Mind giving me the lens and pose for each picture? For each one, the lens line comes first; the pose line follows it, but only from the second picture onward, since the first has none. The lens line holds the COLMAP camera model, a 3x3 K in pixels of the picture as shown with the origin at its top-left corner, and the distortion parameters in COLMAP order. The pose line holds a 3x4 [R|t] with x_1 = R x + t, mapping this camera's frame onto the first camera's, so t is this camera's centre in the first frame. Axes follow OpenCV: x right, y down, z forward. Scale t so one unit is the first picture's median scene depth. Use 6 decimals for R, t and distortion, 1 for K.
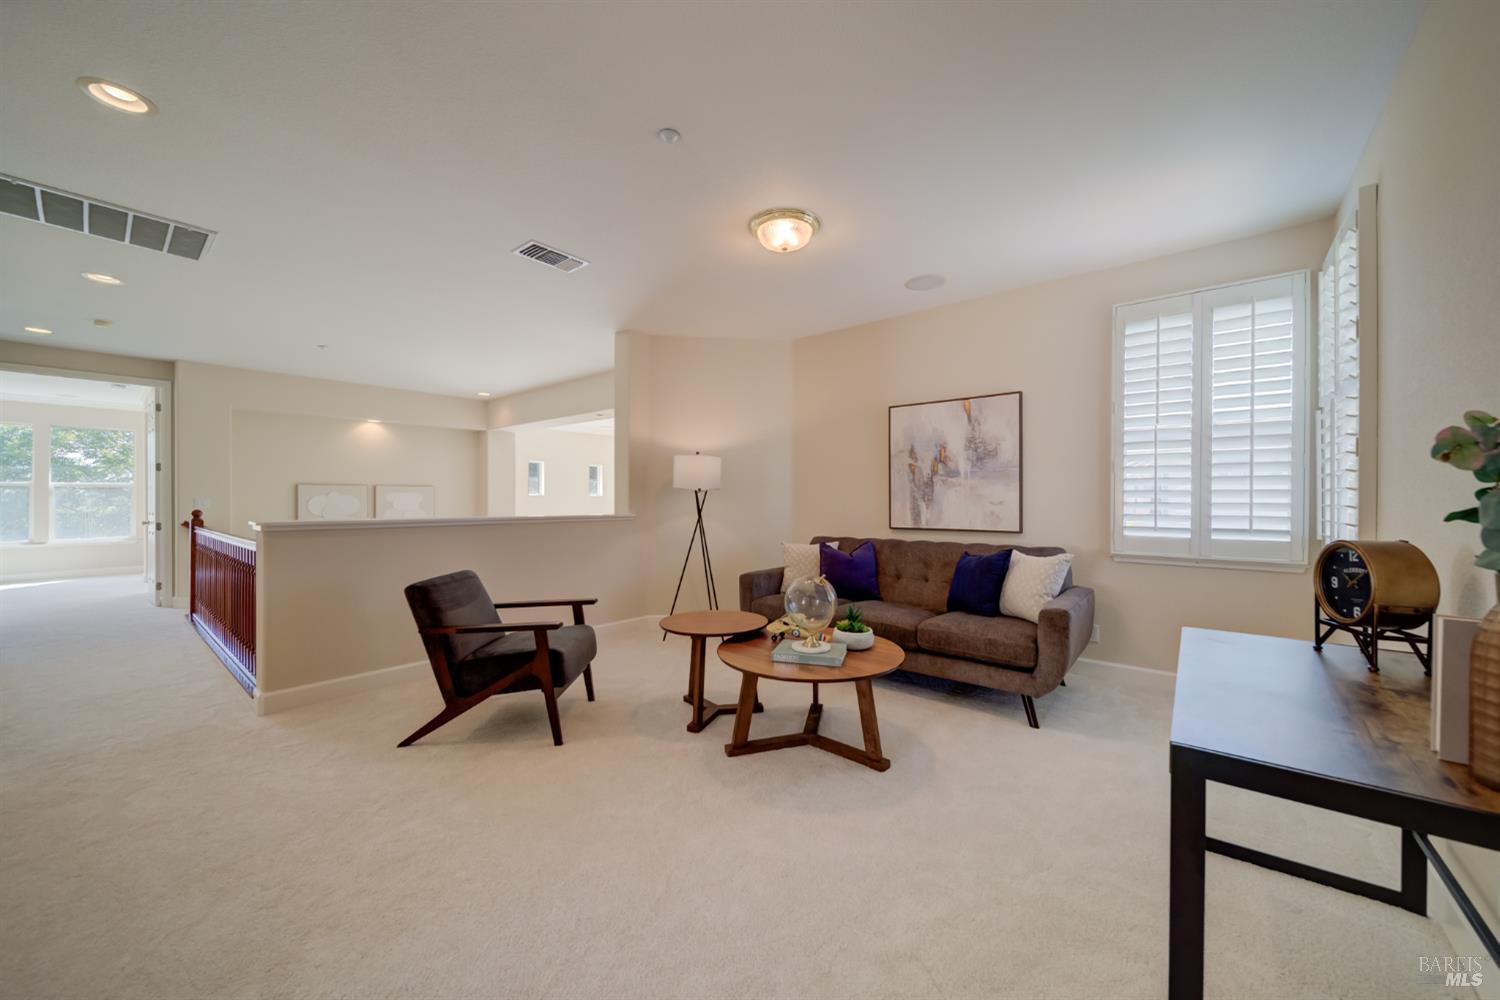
lens RADIAL K [[536.8, 0, 755.7], [0, 536.8, 499.4], [0, 0, 1]] dist [0.001133, -0.000022]
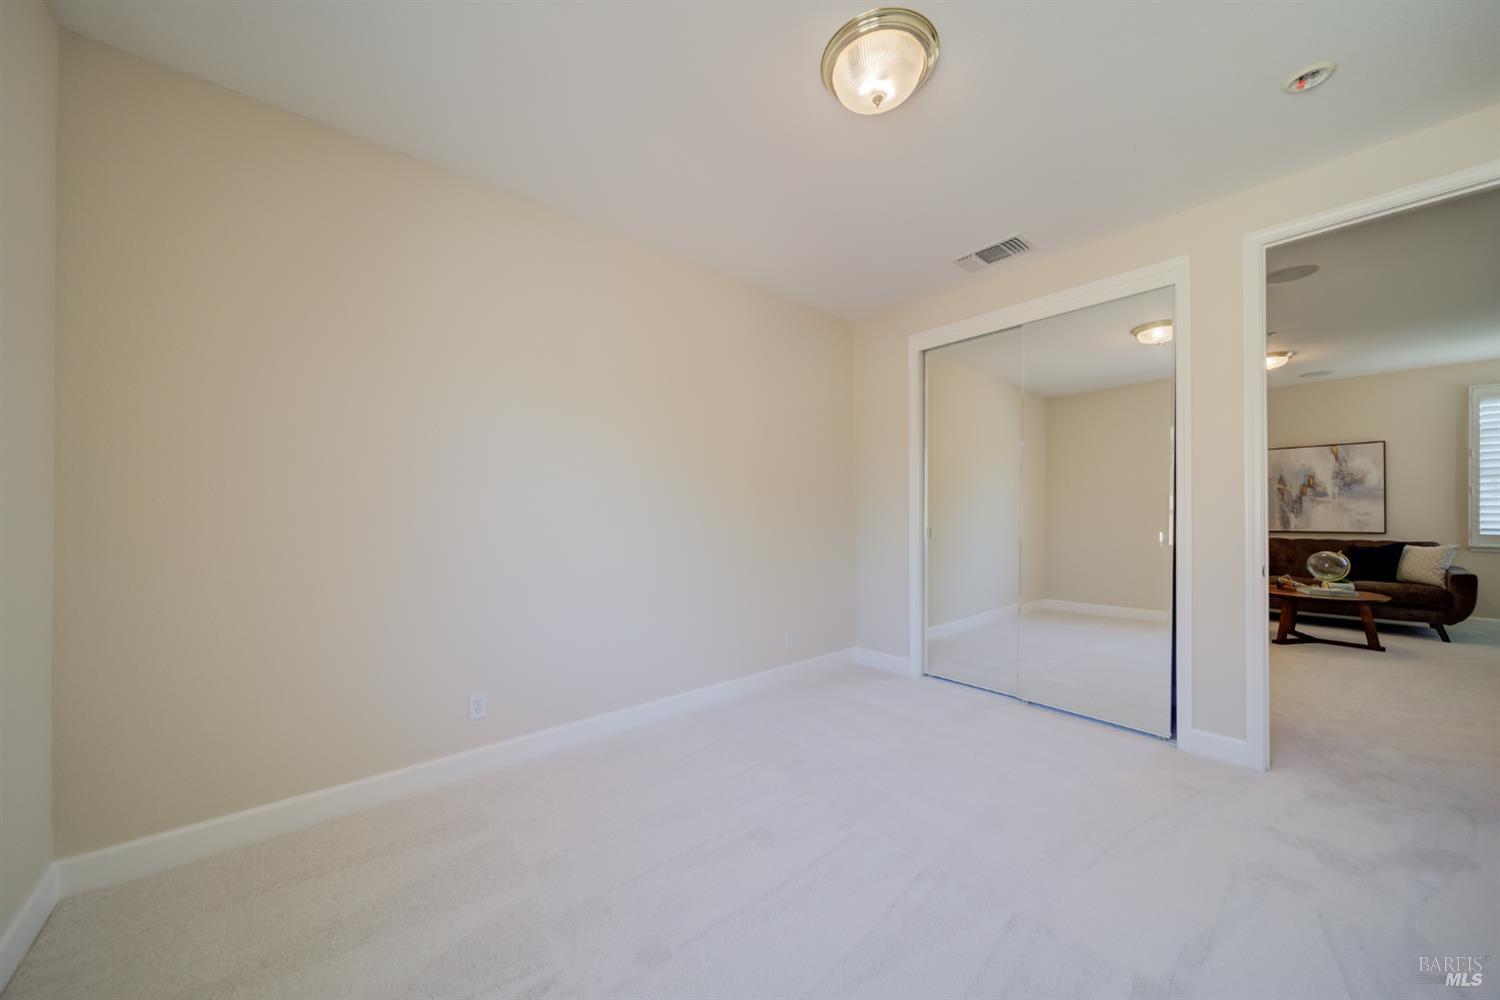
lens RADIAL K [[536.8, 0, 747.3], [0, 536.8, 506.4], [0, 0, 1]] dist [0.001133, -0.000022]
pose [[0.987648, -0.011087, -0.156297, -1.009045], [0.010397, 0.999932, -0.005236, -0.024444], [0.156345, 0.003546, 0.987696, -0.757273]]
